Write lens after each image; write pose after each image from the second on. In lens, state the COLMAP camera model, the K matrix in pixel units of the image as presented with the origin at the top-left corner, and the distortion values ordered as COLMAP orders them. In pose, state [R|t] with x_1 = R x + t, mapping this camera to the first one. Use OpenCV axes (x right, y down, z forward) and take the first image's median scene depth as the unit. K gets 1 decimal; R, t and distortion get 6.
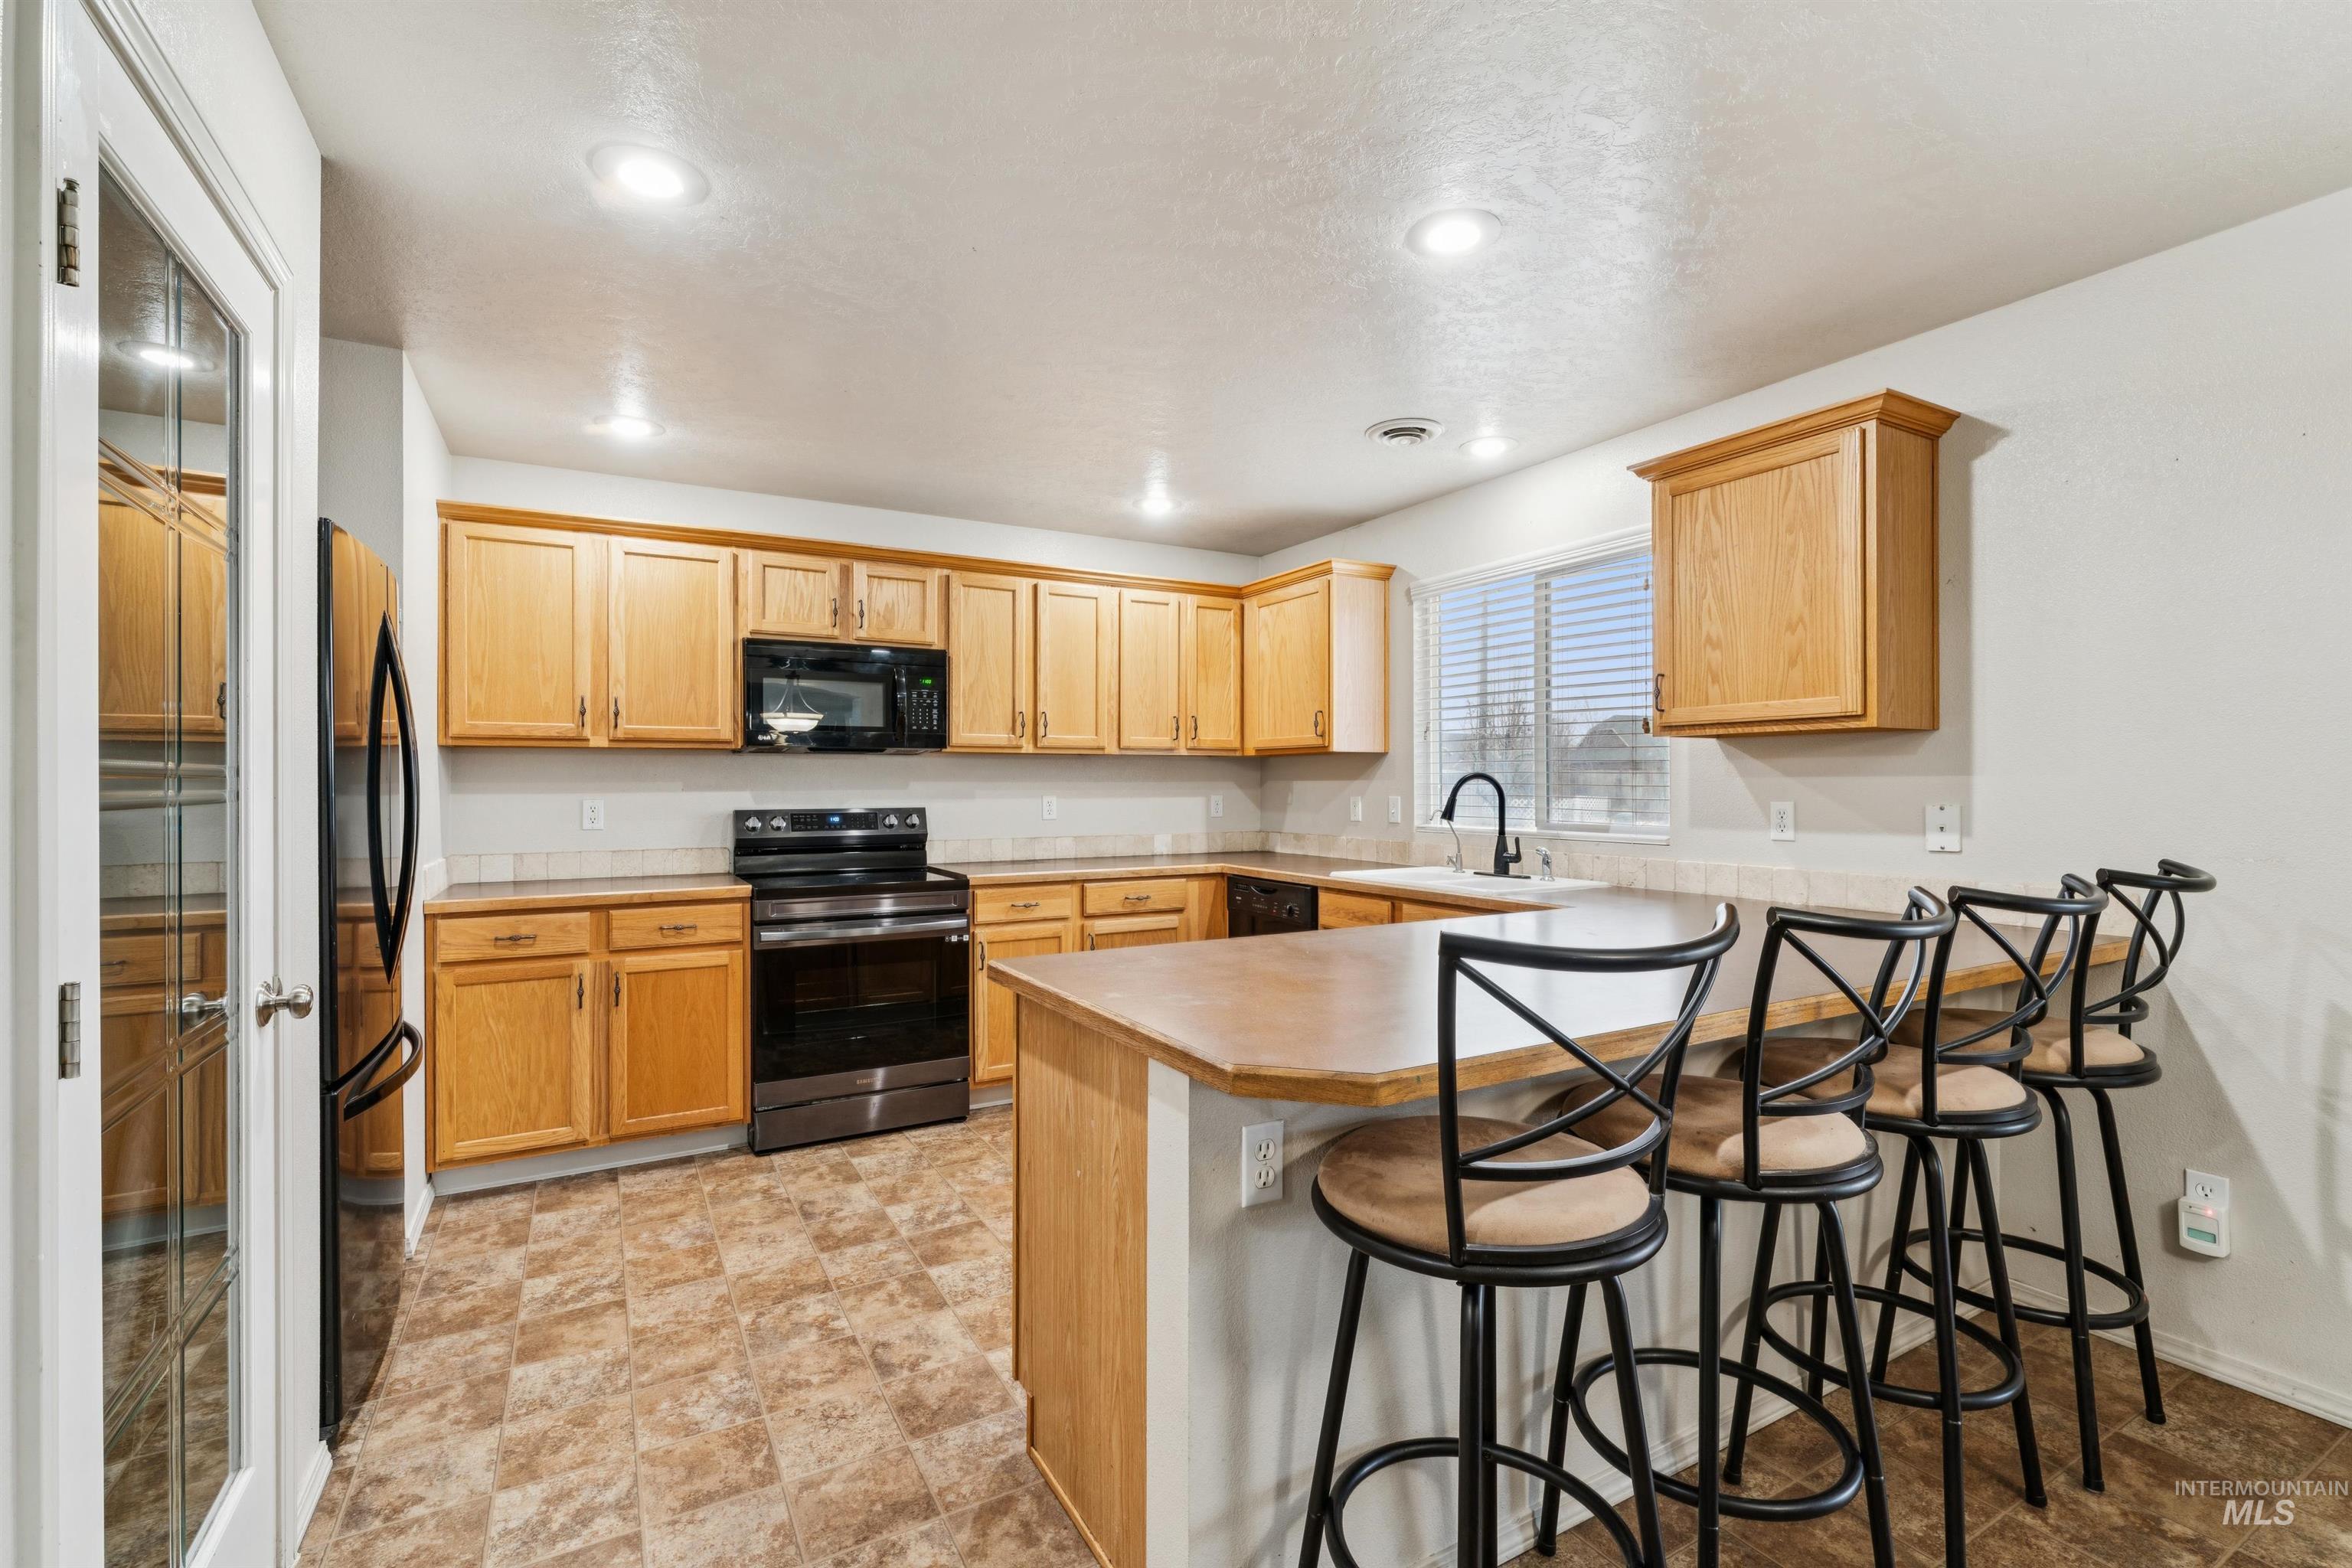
lens RADIAL K [[1043.1, 0, 1196.1], [0, 1043.1, 792.0], [0, 0, 1]] dist [-0.002704, -0.000779]
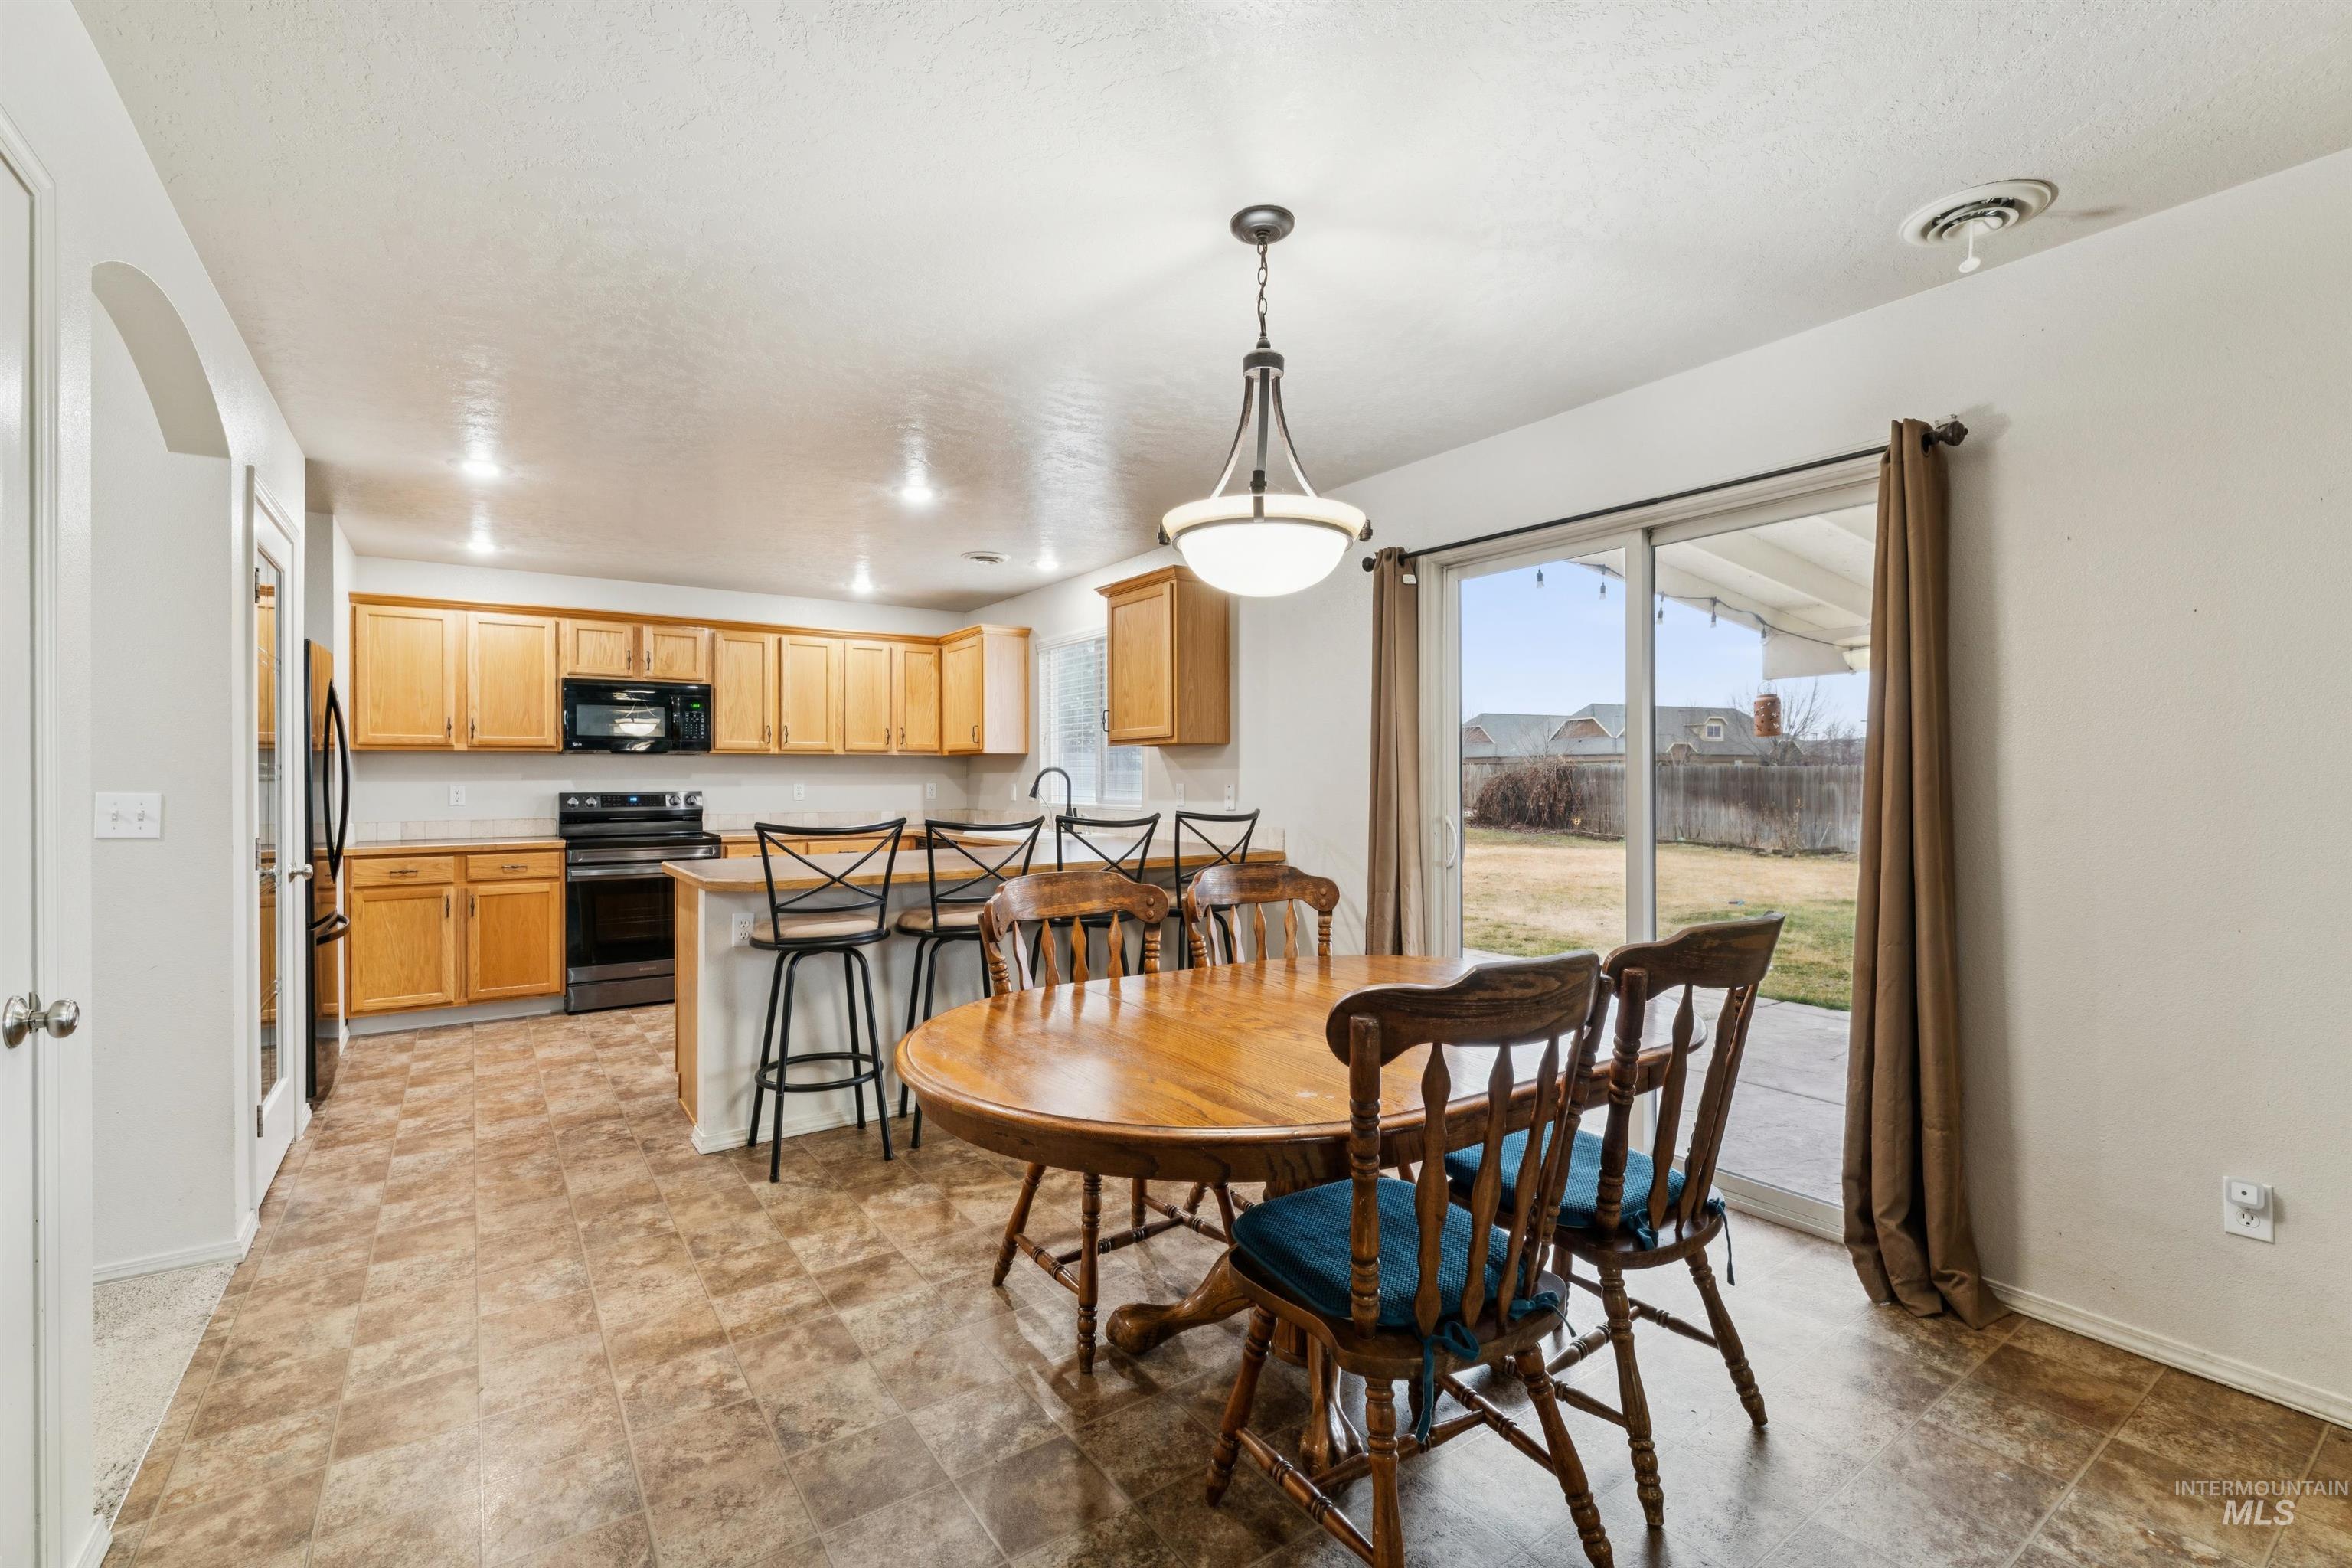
lens RADIAL K [[1015.5, 0, 1186.7], [0, 1015.5, 786.9], [0, 0, 1]] dist [-0.004540, 0.001110]
pose [[0.995920, -0.001590, 0.090231, 0.352374], [0.001529, 0.999999, 0.000745, 0.010608], [-0.090232, -0.000604, 0.995921, -0.575008]]
